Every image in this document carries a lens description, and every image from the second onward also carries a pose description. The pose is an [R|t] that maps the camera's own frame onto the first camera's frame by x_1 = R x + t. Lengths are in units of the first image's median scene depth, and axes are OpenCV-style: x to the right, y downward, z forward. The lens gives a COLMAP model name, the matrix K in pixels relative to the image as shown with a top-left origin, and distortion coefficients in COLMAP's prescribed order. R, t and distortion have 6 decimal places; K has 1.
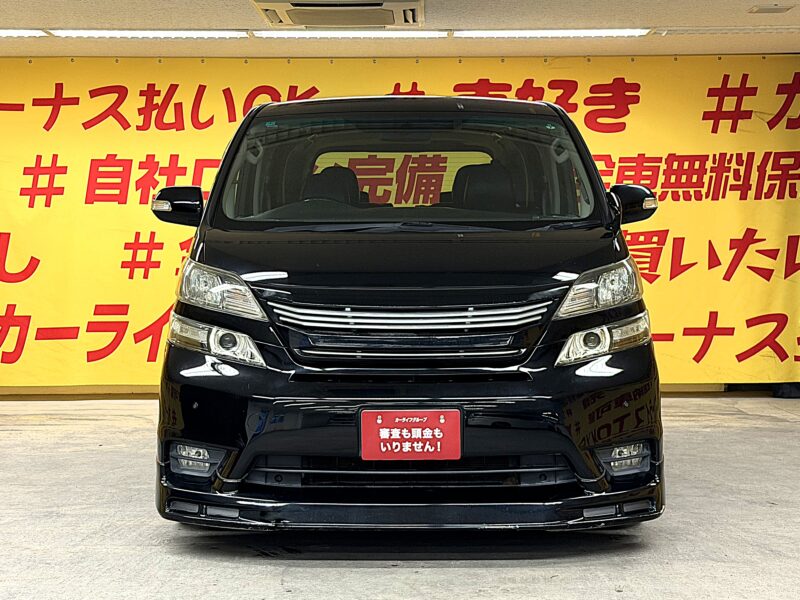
lens RADIAL K [[1437.5, 0, 403.8], [0, 1437.5, 303.2], [0, 0, 1]] dist [0.138750, 0.000000]
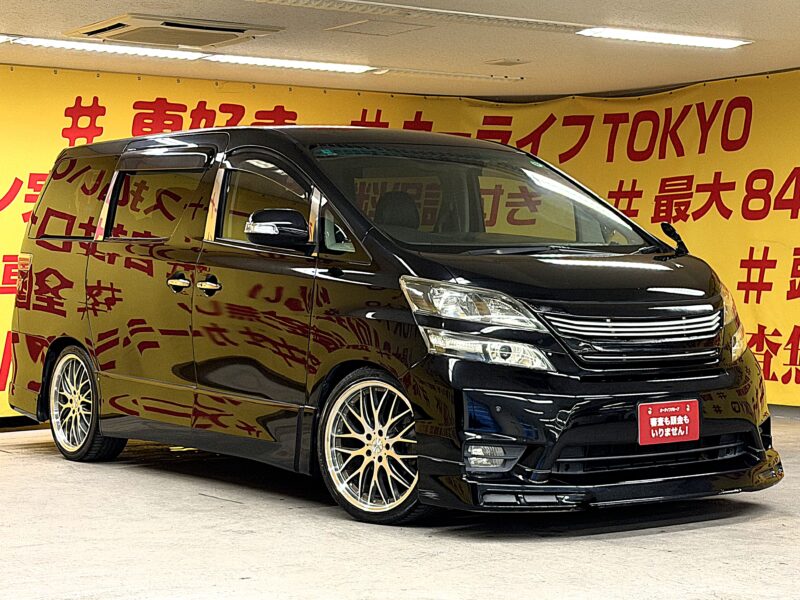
lens RADIAL K [[1611.5, 0, 398.9], [0, 1611.5, 298.0], [0, 0, 1]] dist [0.148449, 0.000000]
pose [[0.813658, -0.011265, 0.581235, -0.459053], [0.023399, 0.999637, -0.013381, -0.000197], [-0.580873, 0.024487, 0.813626, 0.008009]]
